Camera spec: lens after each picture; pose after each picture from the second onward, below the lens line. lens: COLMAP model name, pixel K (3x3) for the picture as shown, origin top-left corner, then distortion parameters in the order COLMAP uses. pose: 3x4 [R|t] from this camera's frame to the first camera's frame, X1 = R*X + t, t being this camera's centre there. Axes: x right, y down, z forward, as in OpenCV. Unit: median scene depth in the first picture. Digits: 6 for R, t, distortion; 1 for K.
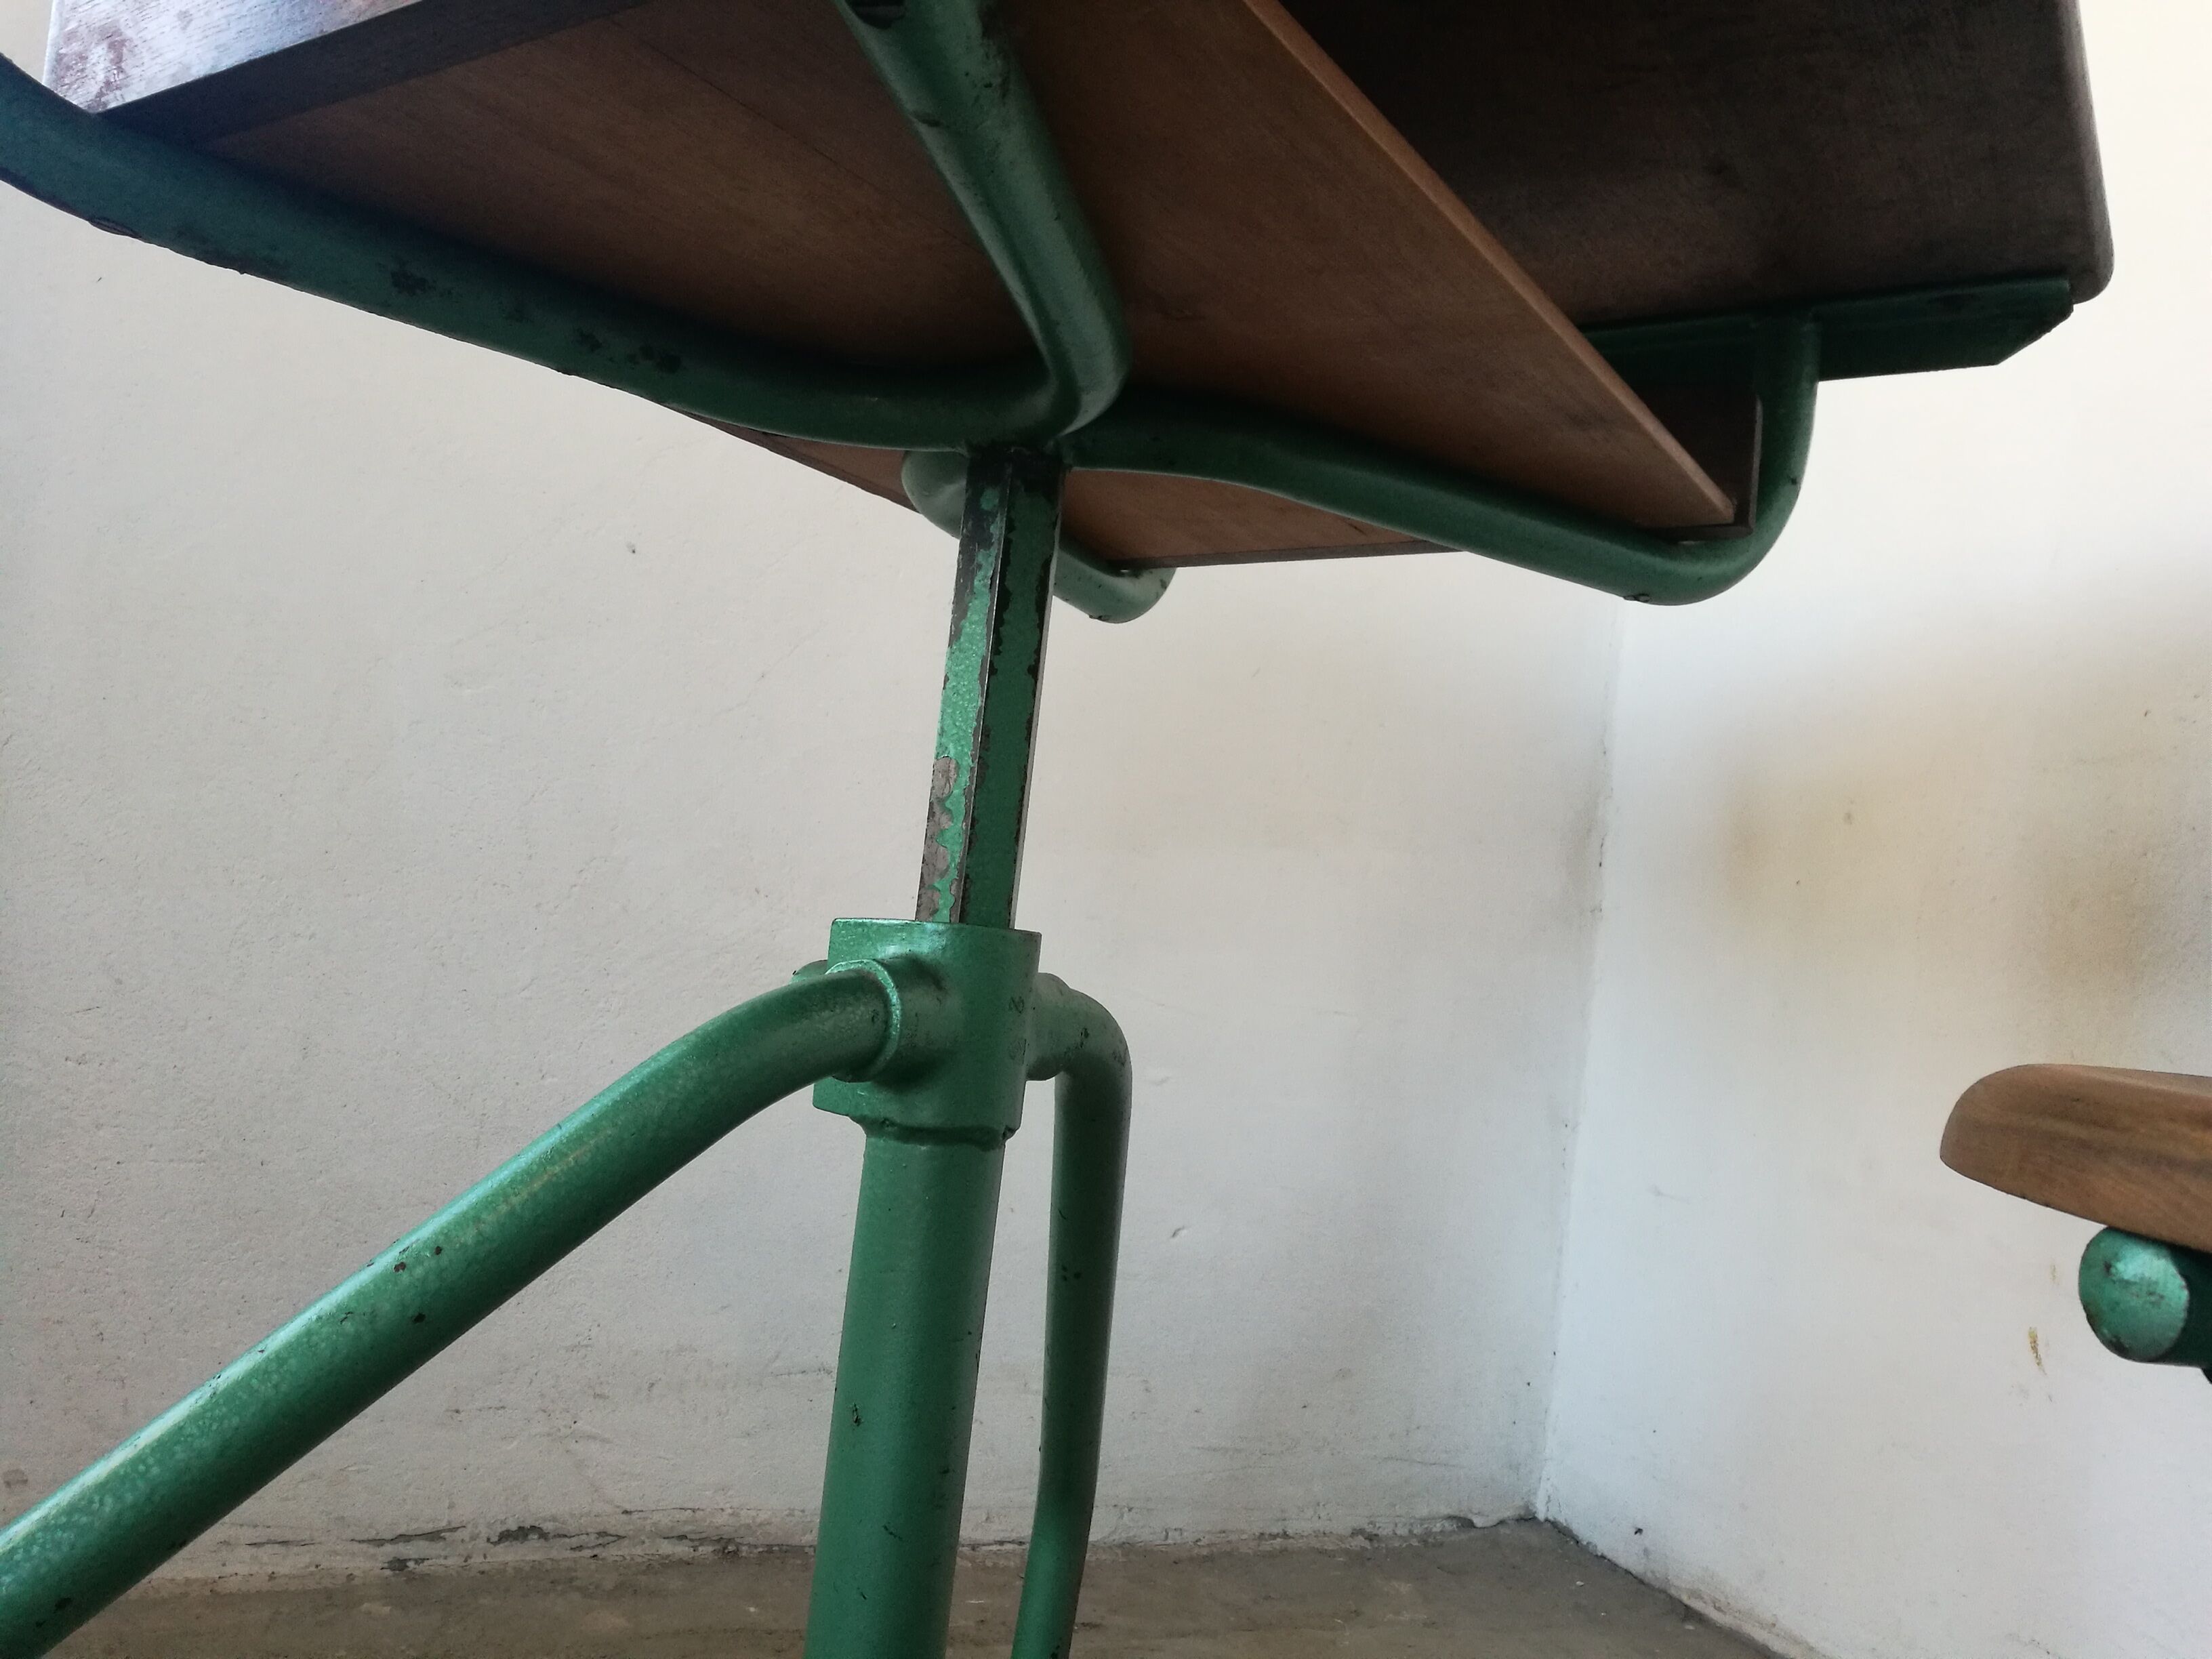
lens RADIAL K [[1705.9, 0, 1115.8], [0, 1705.9, 823.4], [0, 0, 1]] dist [-0.020347, 0.031379]
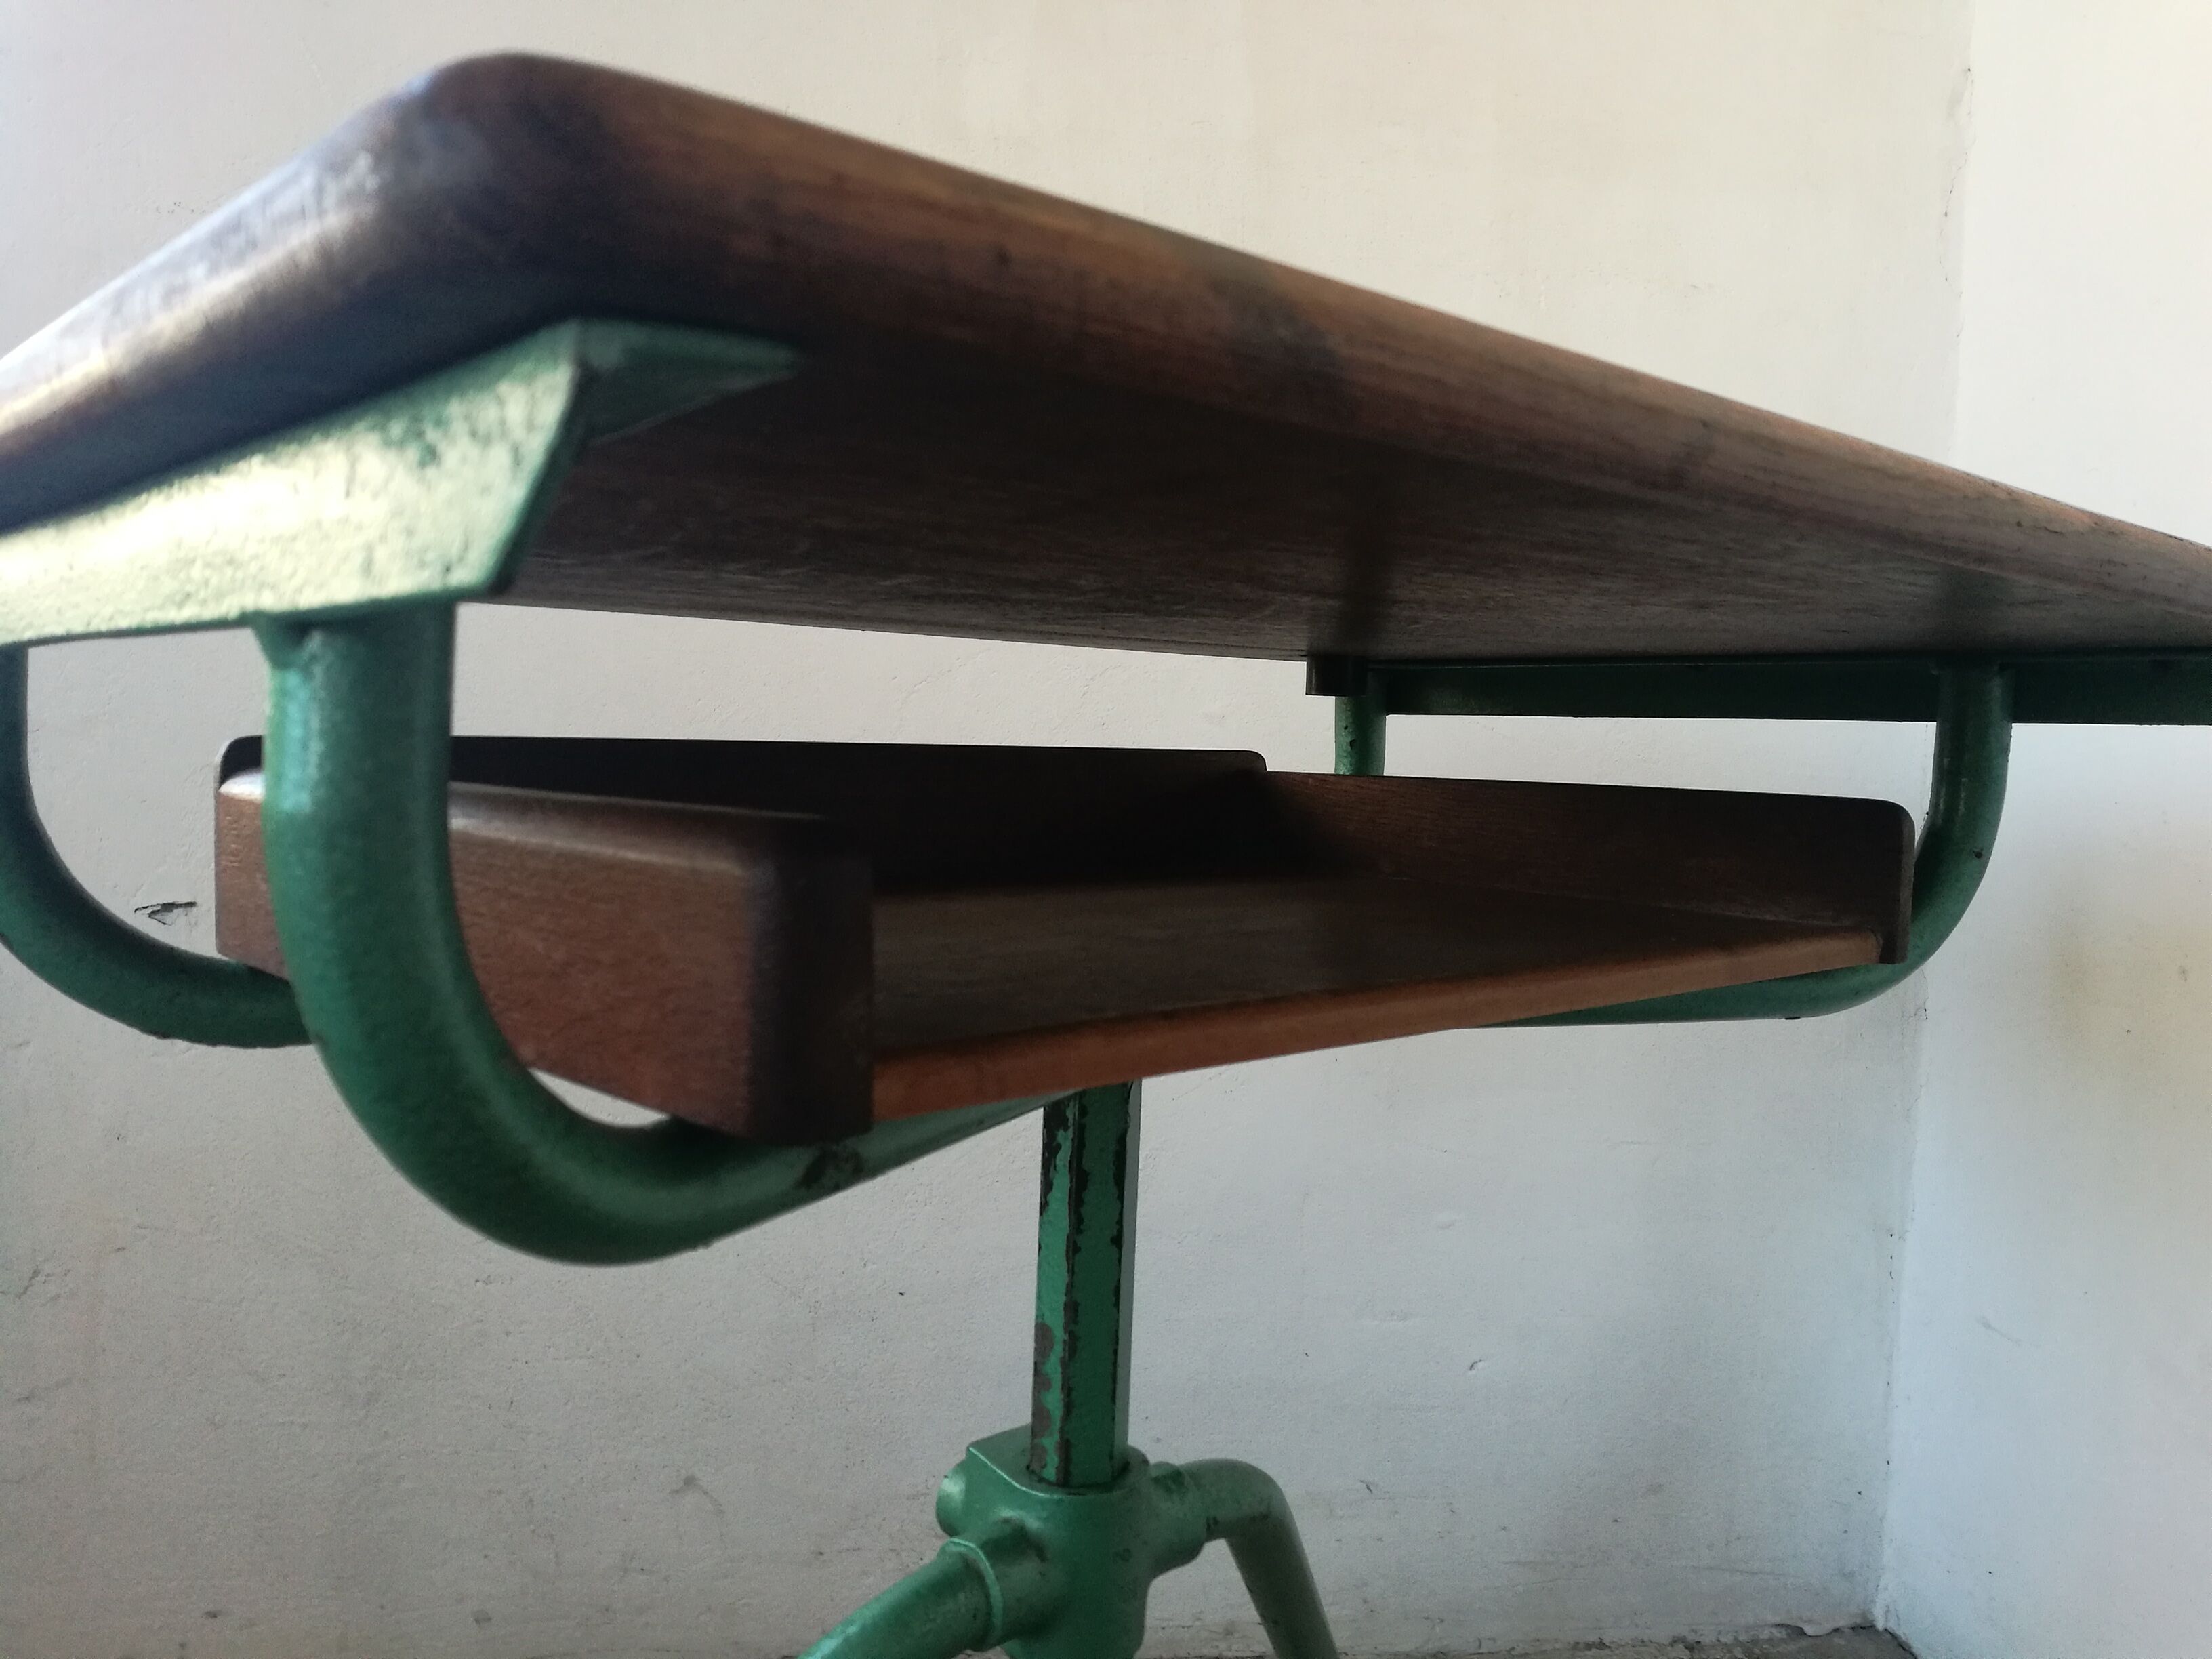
lens RADIAL K [[1705.9, 0, 1155.8], [0, 1705.9, 713.5], [0, 0, 1]] dist [-0.020347, 0.031379]
pose [[0.965694, -0.060344, -0.252575, 0.130269], [0.086970, 0.991612, 0.095610, -0.254688], [0.244687, -0.114296, 0.962842, 0.010120]]
